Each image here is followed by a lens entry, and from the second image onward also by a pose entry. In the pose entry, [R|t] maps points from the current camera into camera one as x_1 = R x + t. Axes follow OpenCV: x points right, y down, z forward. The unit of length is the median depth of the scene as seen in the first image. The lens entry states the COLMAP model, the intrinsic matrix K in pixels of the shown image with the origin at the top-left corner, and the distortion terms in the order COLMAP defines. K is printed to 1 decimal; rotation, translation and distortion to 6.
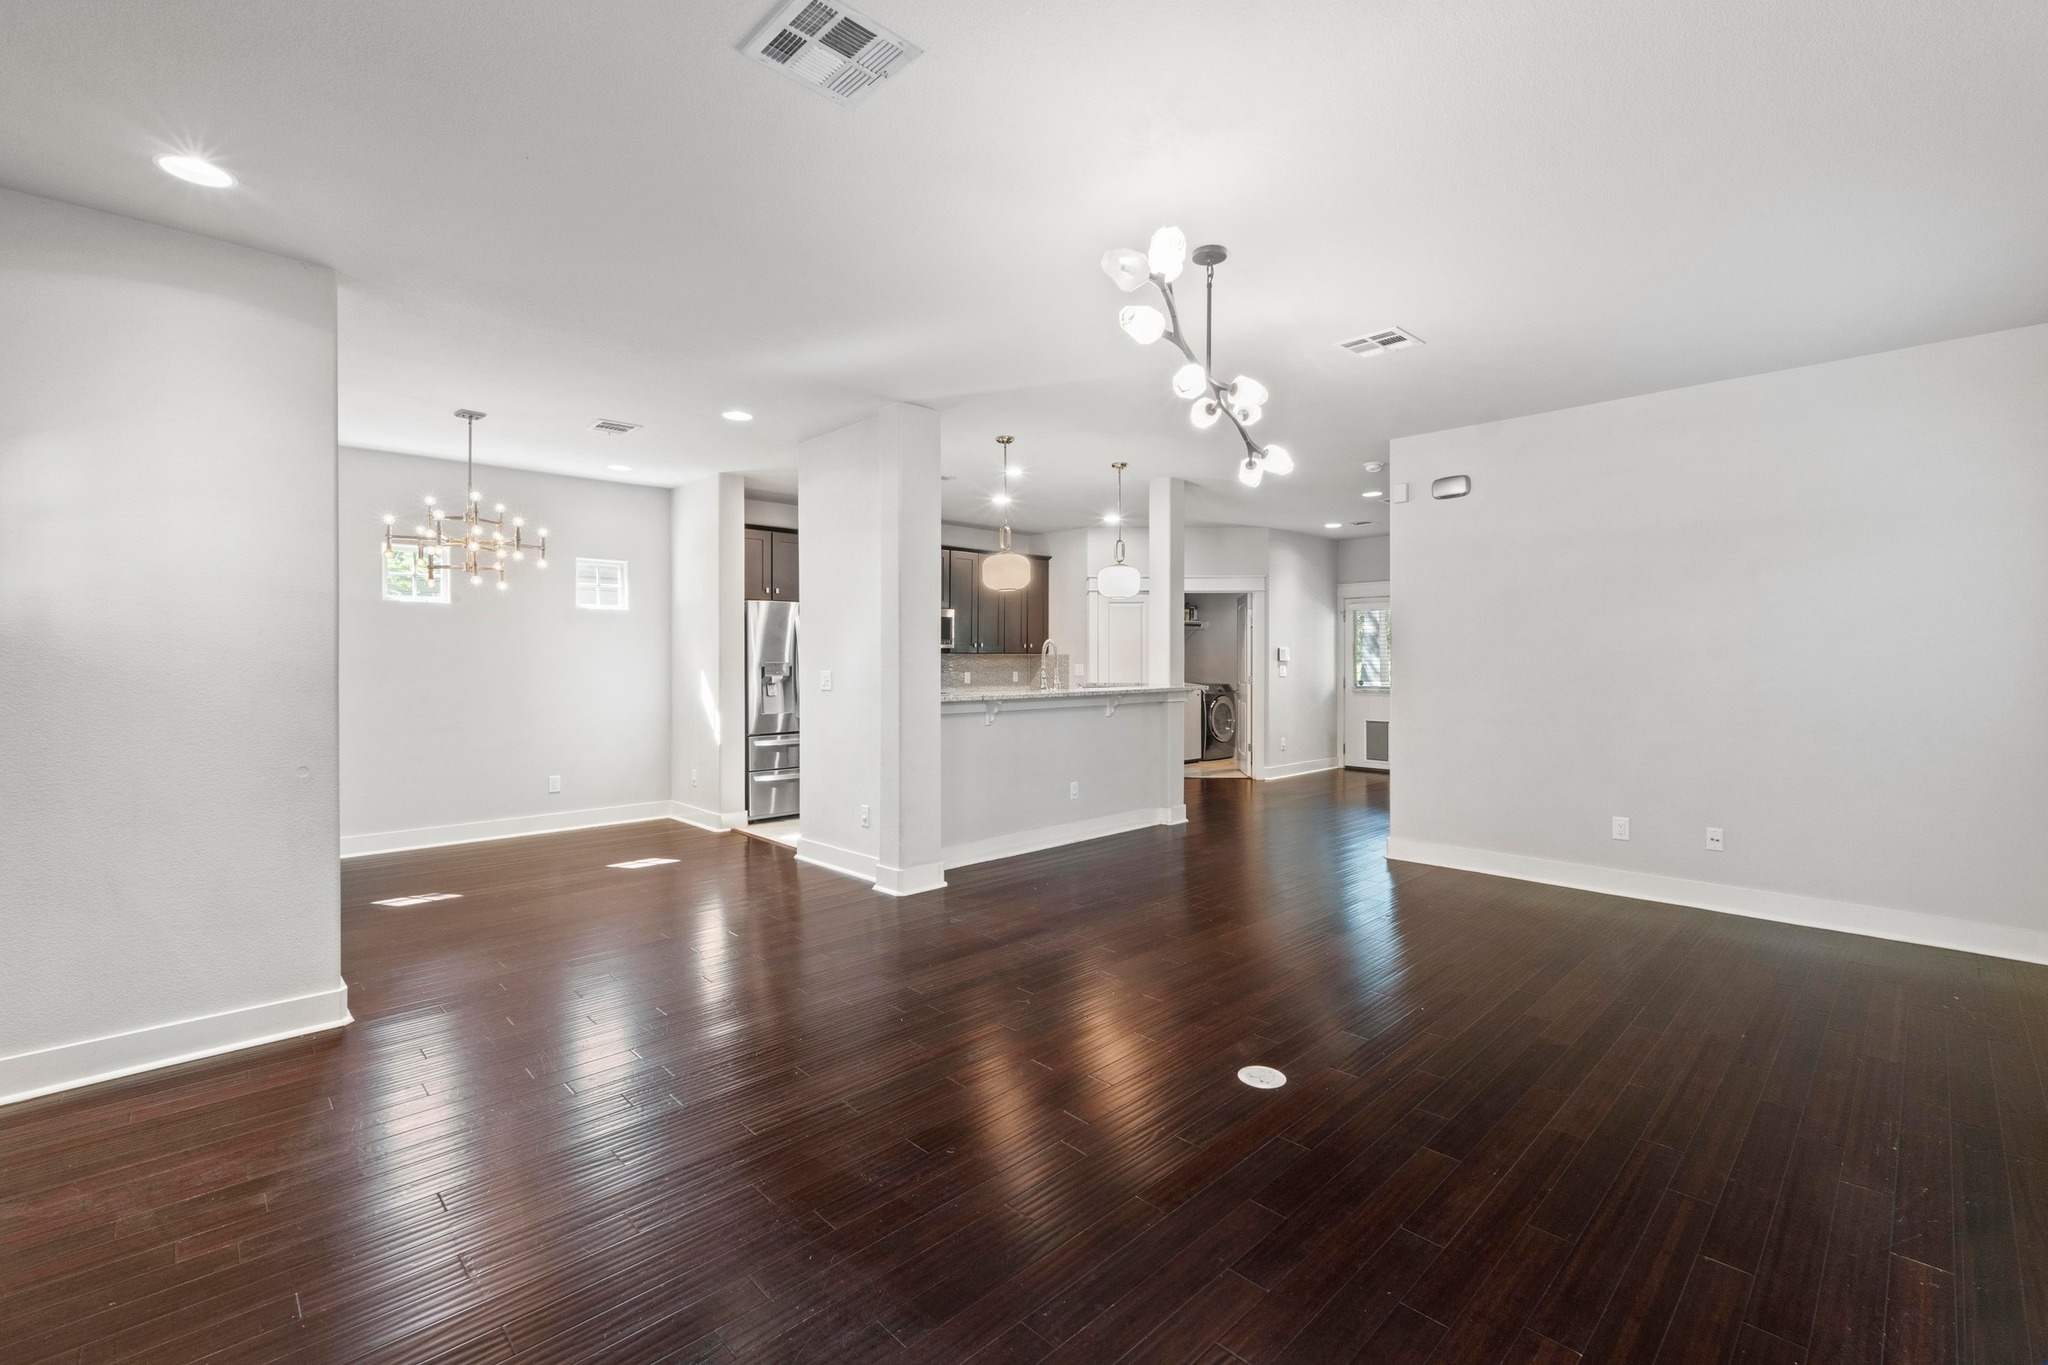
lens RADIAL K [[891.5, 0, 1009.8], [0, 891.5, 665.9], [0, 0, 1]] dist [-0.004731, -0.000043]
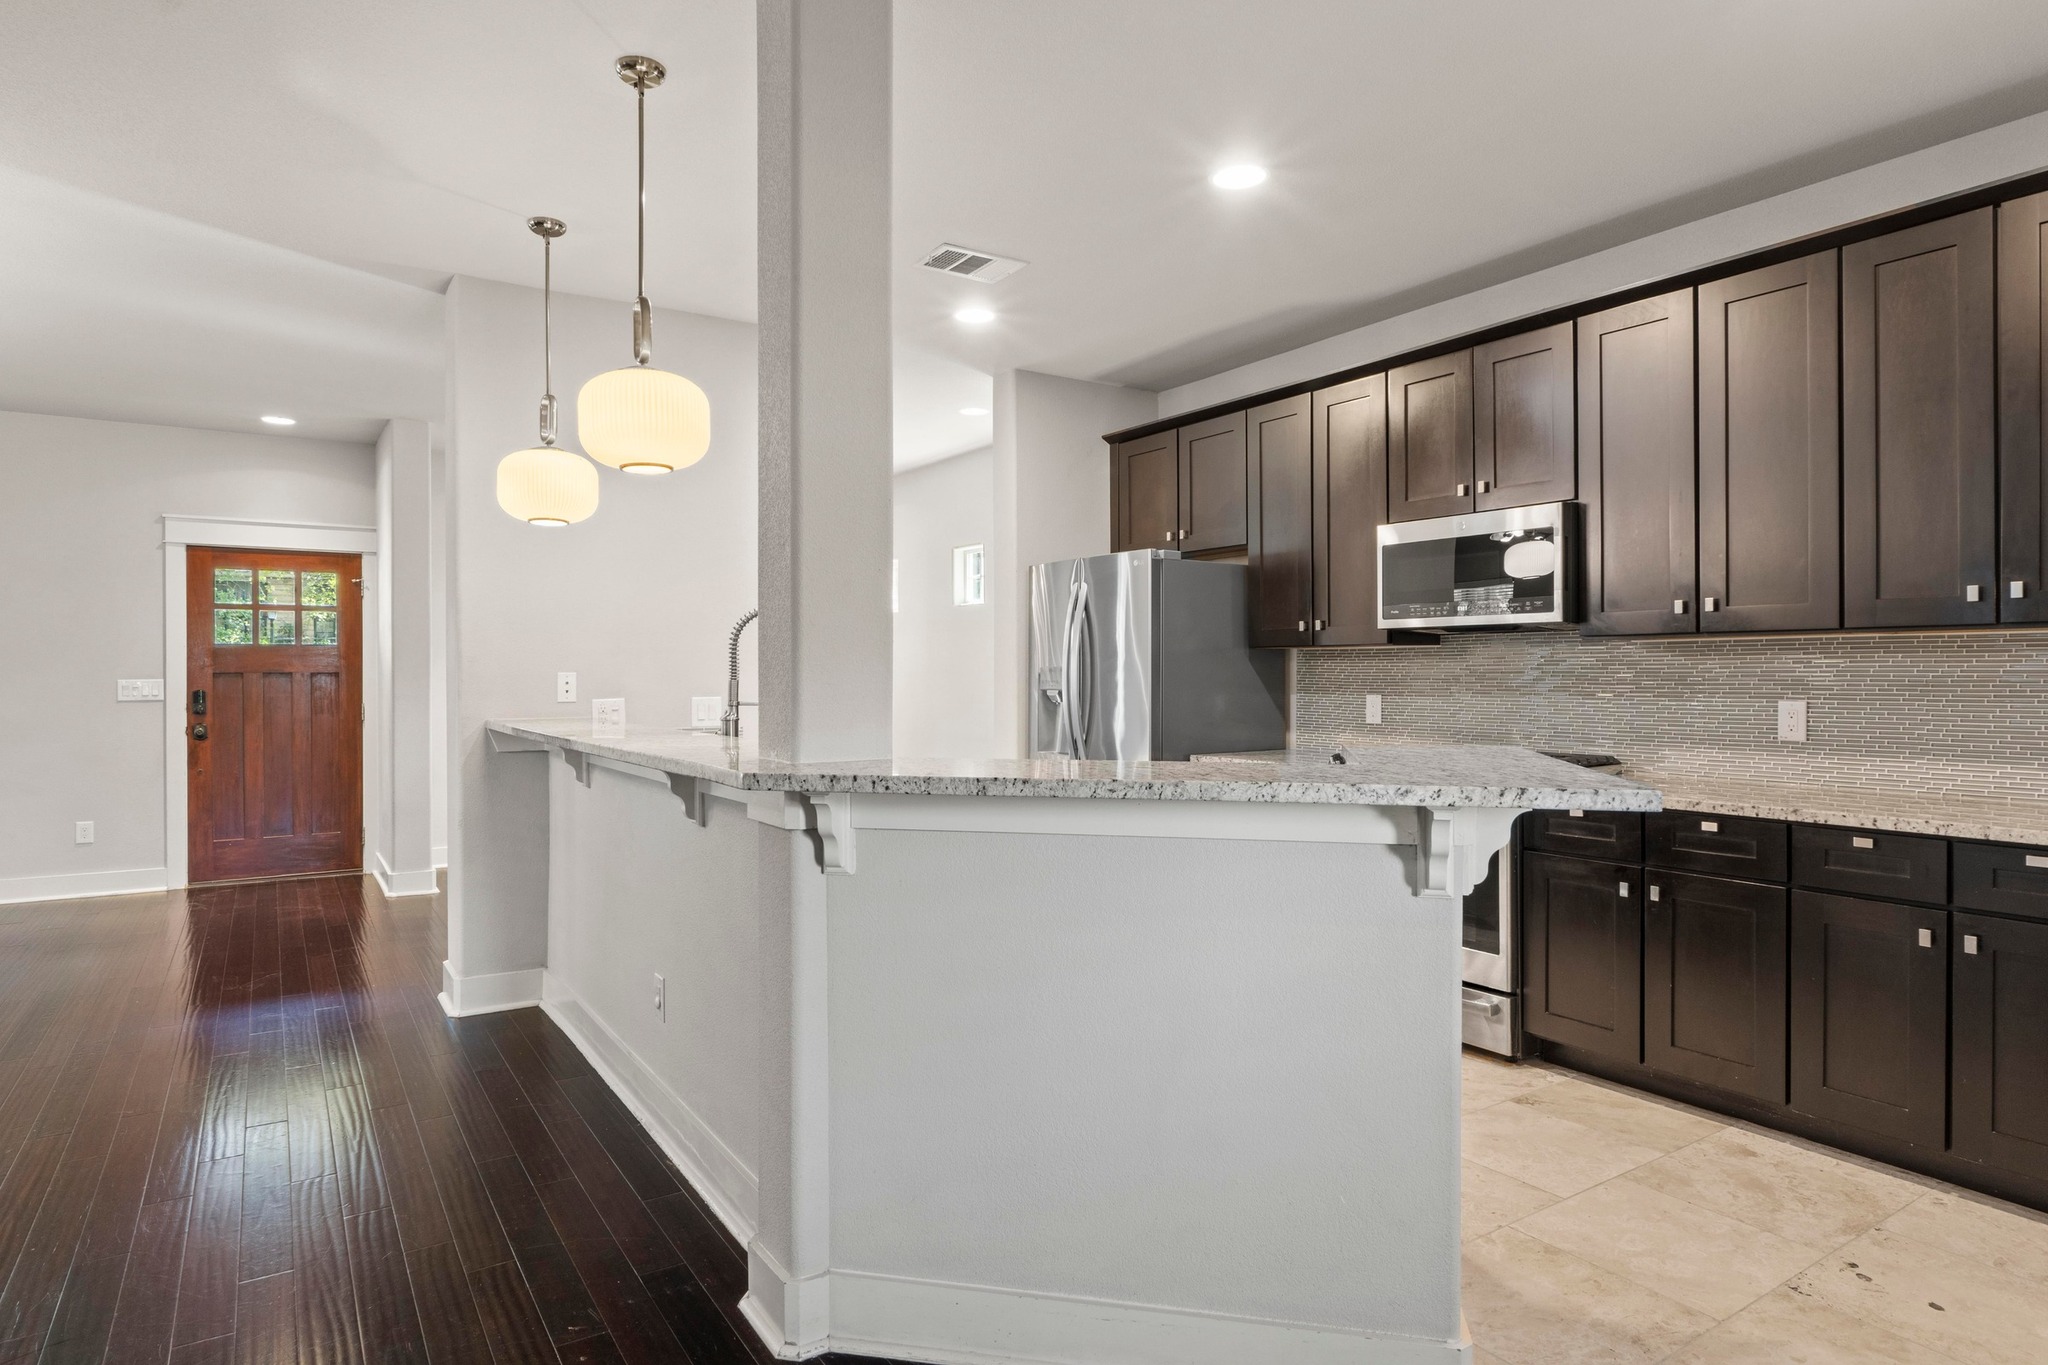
lens RADIAL K [[1144.9, 0, 1025.3], [0, 1144.9, 676.7], [0, 0, 1]] dist [-0.003404, -0.000526]
pose [[-0.161181, 0.006813, -0.986901, 0.452591], [-0.002181, 0.999971, 0.007259, -0.003062], [0.986922, 0.003322, -0.161161, 1.059998]]
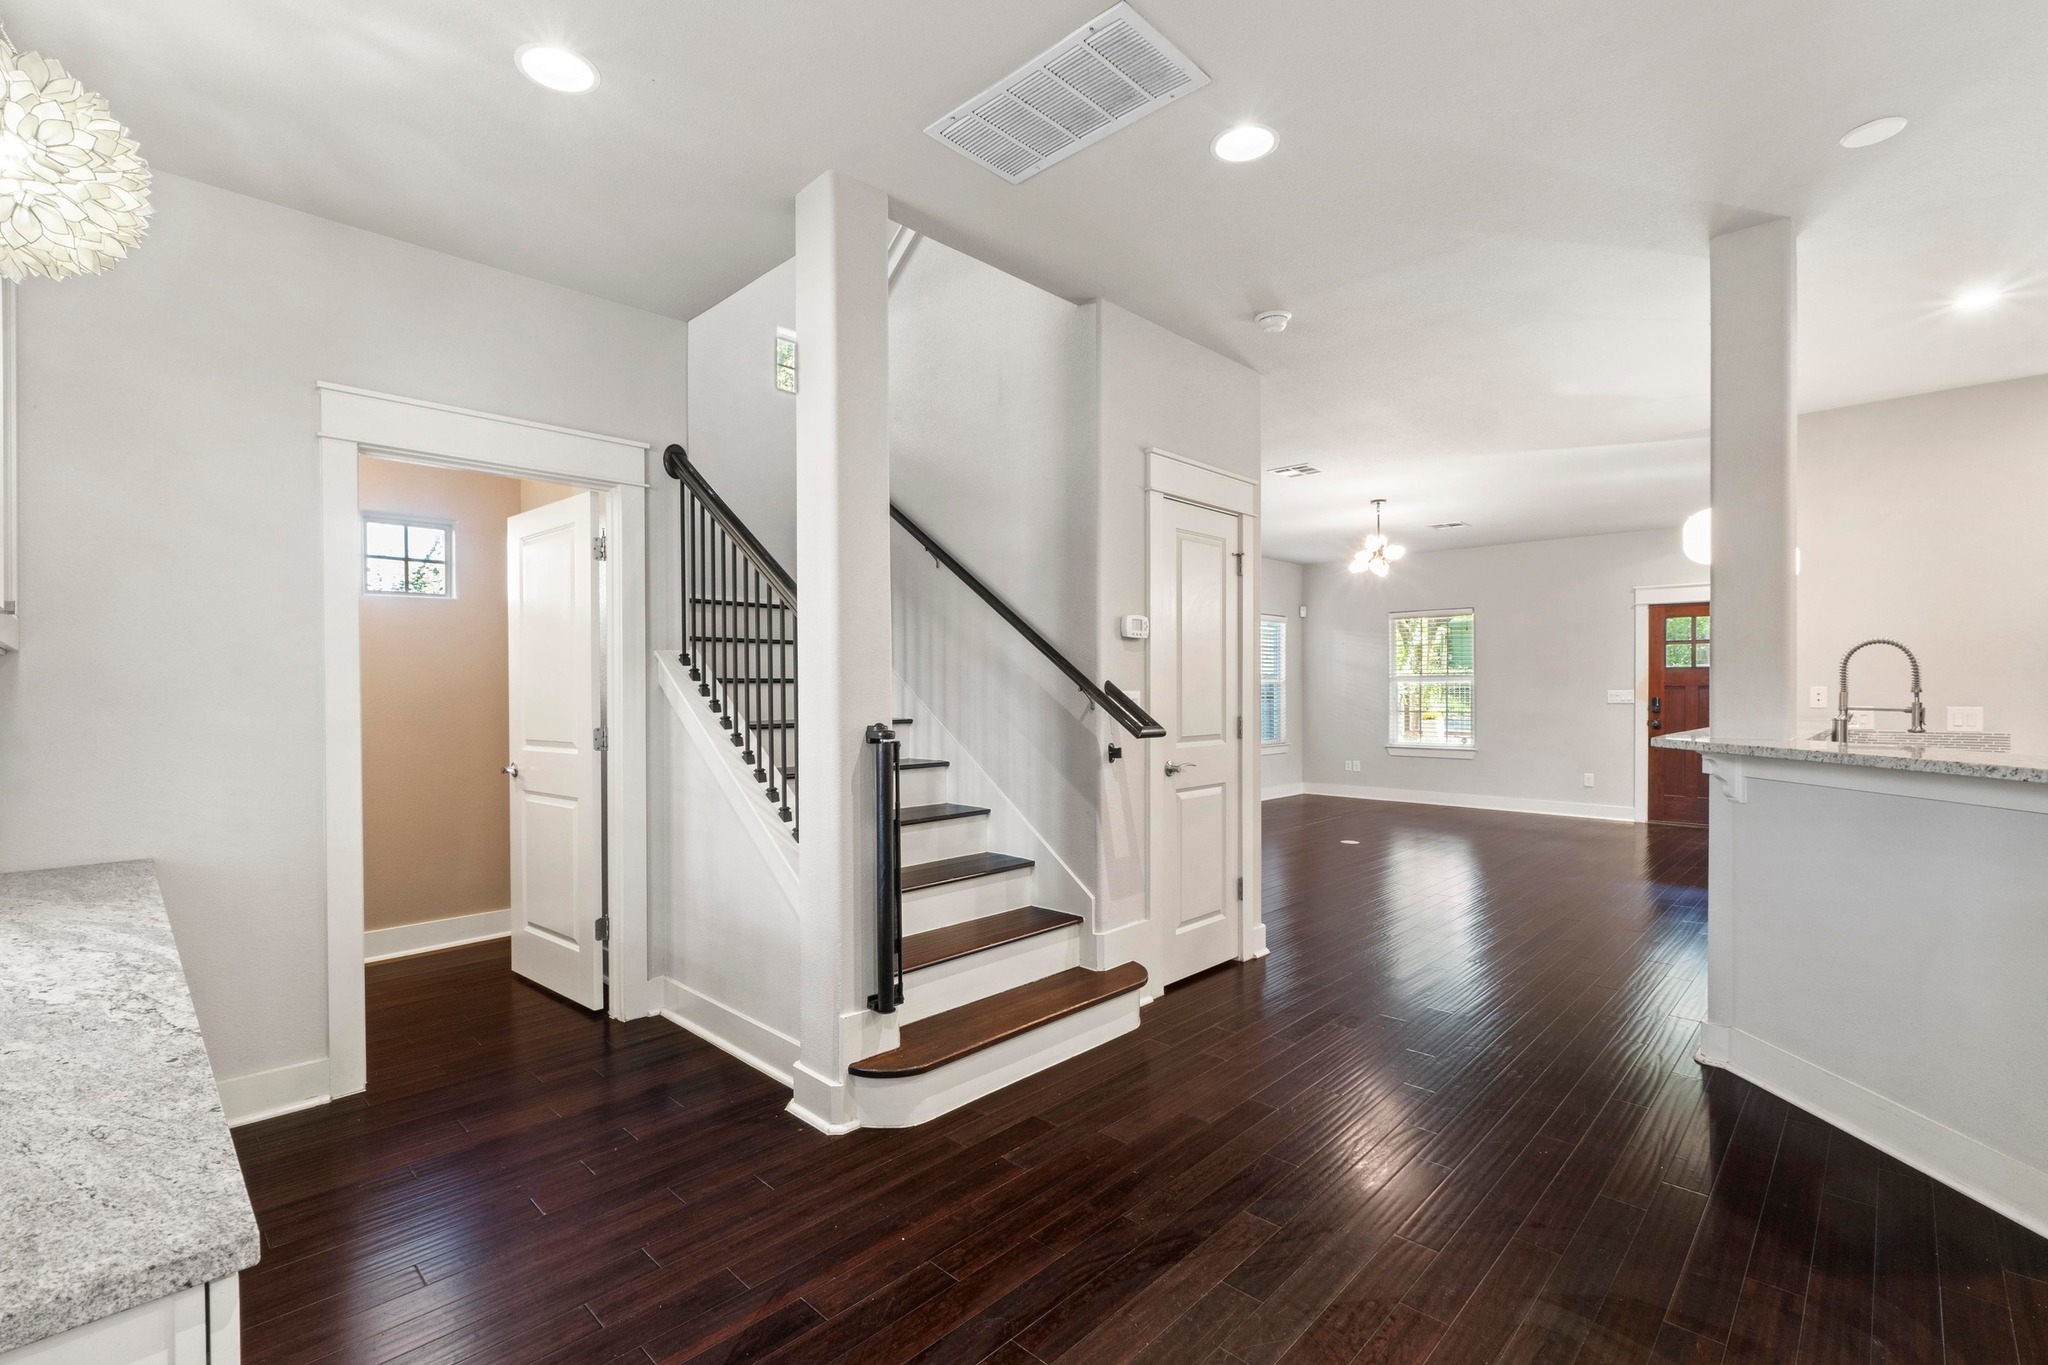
lens RADIAL K [[891.5, 0, 1029.3], [0, 891.5, 694.1], [0, 0, 1]] dist [-0.004731, -0.000043]
pose [[-0.997837, 0.004954, -0.065554, 0.509038], [0.004145, 0.999914, 0.012470, -0.005097], [0.065610, 0.012172, -0.997771, 1.313825]]
